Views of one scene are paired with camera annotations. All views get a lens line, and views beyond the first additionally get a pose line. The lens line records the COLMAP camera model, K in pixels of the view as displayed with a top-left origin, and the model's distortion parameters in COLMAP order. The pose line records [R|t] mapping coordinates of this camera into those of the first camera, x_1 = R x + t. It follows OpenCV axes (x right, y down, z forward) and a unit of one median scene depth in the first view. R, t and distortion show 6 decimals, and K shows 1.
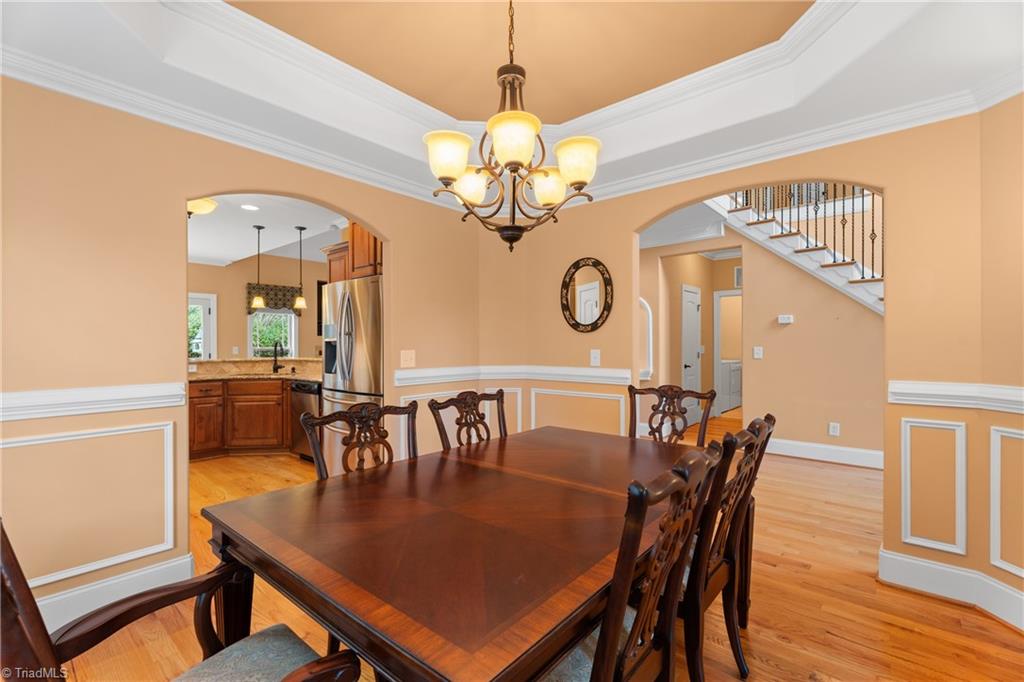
lens RADIAL K [[460.3, 0, 510.5], [0, 460.3, 344.4], [0, 0, 1]] dist [-0.002986, 0.000087]
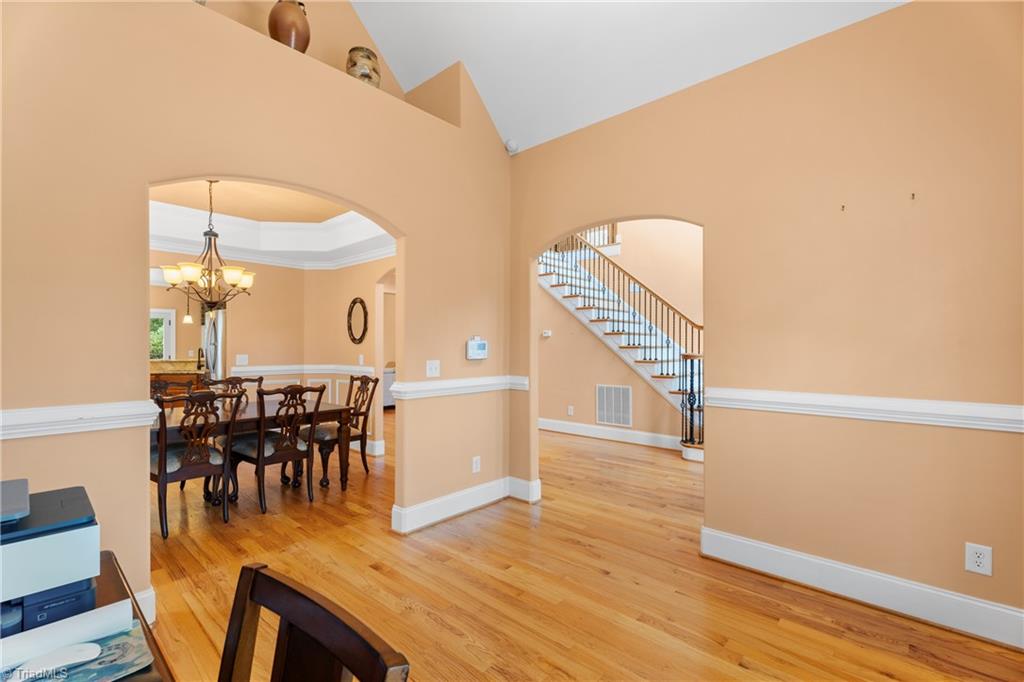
lens RADIAL K [[460.3, 0, 515.6], [0, 460.3, 346.7], [0, 0, 1]] dist [-0.002986, 0.000087]
pose [[0.999778, 0.003215, -0.020840, 0.694575], [-0.003184, 0.999994, 0.001528, -0.019287], [0.020845, -0.001461, 0.999782, -0.554086]]
